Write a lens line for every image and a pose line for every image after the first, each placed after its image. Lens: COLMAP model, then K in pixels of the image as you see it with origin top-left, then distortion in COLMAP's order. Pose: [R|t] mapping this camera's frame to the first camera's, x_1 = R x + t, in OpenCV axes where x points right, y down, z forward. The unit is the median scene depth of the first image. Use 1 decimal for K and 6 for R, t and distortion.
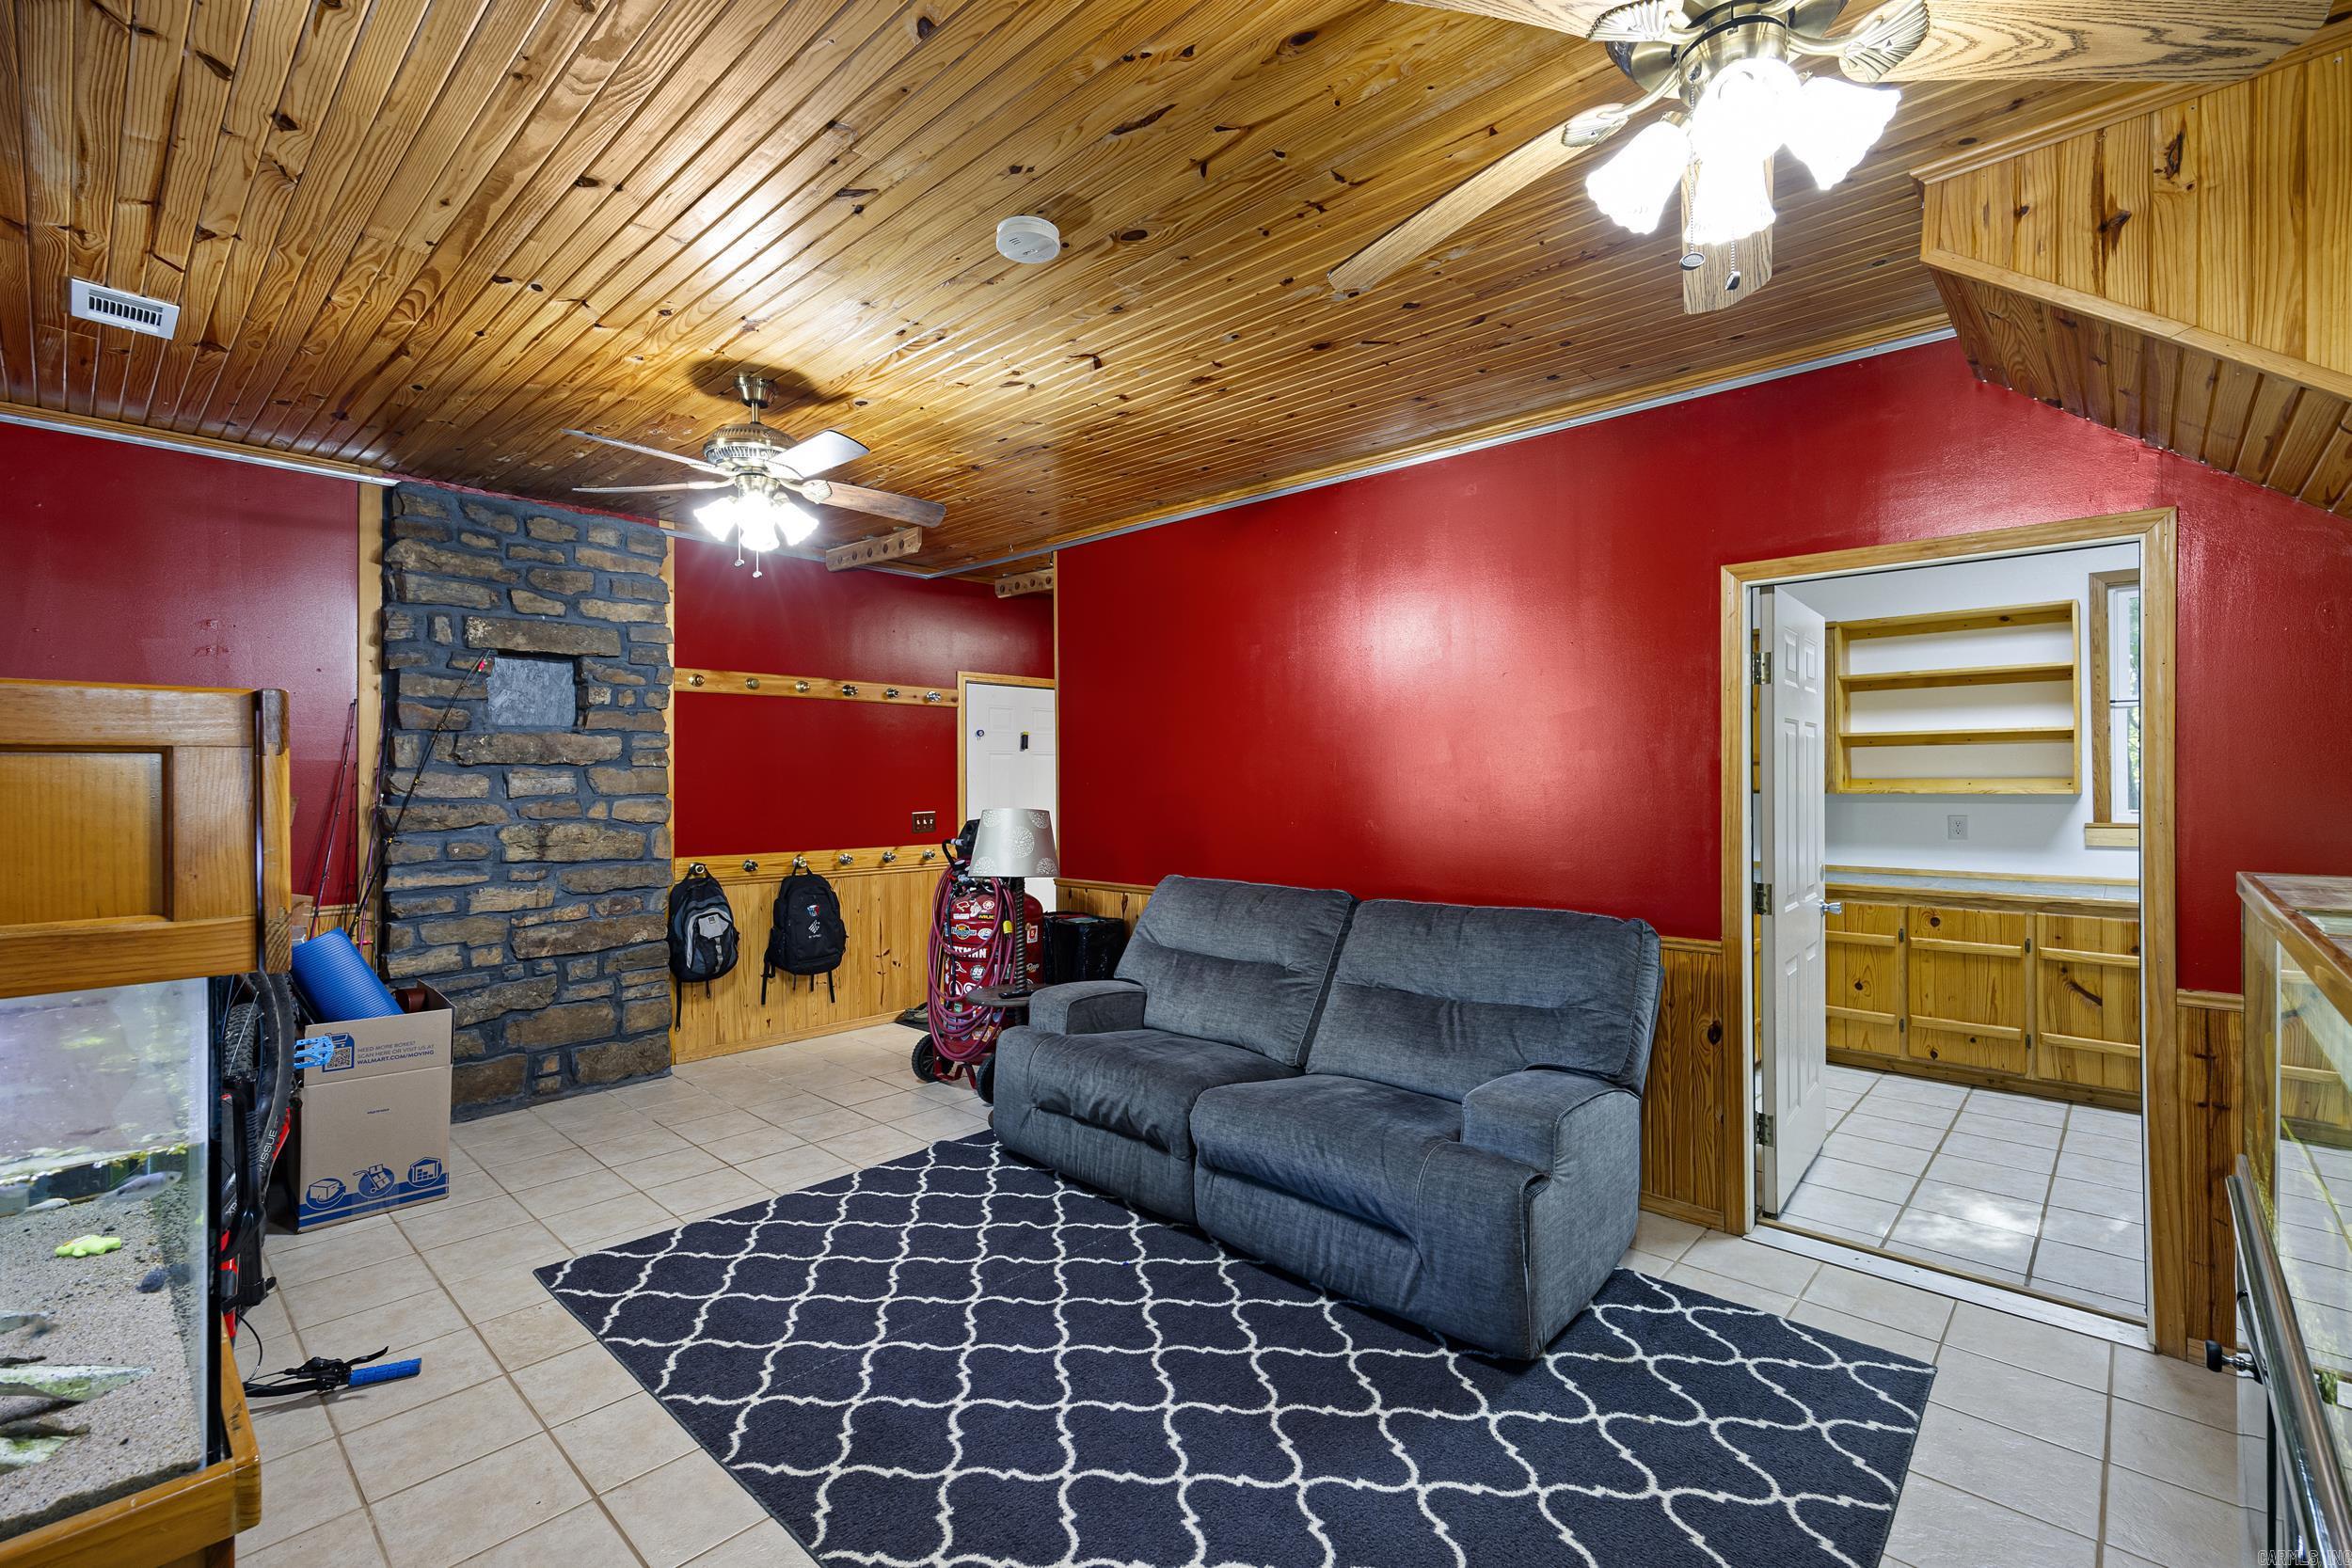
lens RADIAL K [[1027.2, 0, 1175.1], [0, 1027.2, 775.9], [0, 0, 1]] dist [0.016733, -0.001104]
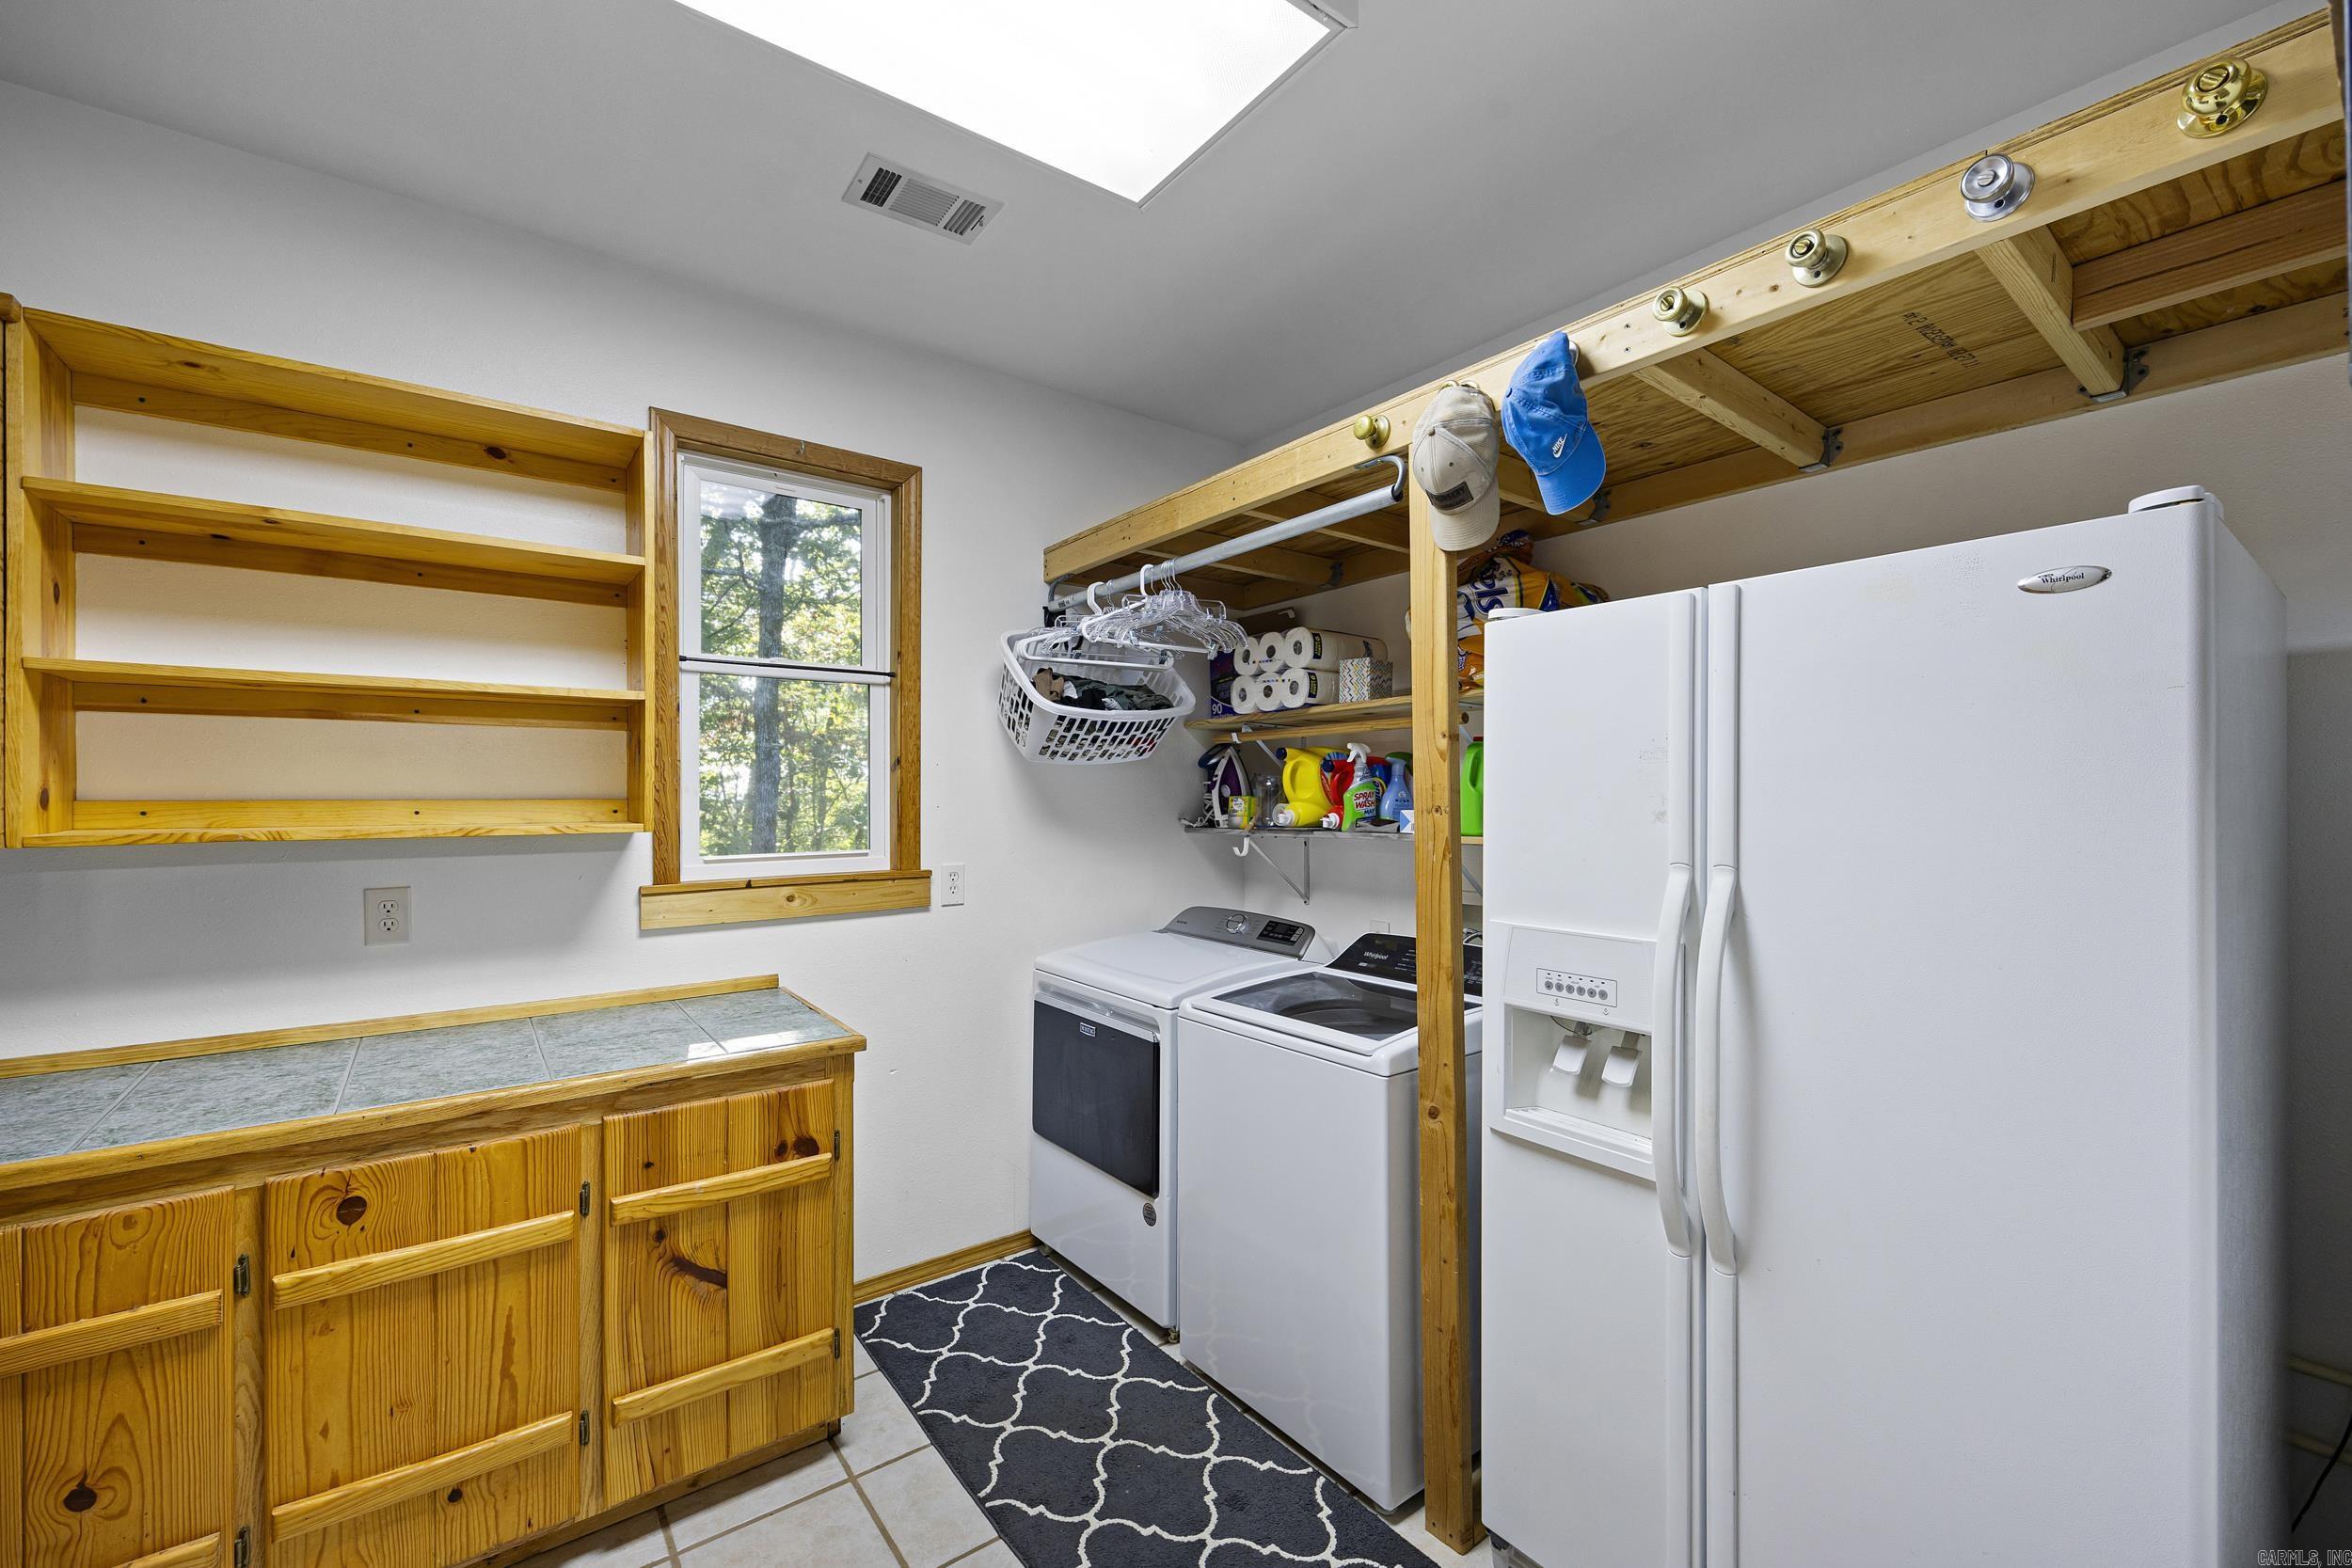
lens RADIAL K [[955.6, 0, 1180.4], [0, 955.6, 800.7], [0, 0, 1]] dist [-0.000091, -0.000791]
pose [[0.172916, 0.004556, 0.984926, 0.455236], [-0.000559, 0.999990, -0.004527, 0.004170], [-0.984936, 0.000232, 0.172916, 0.656660]]
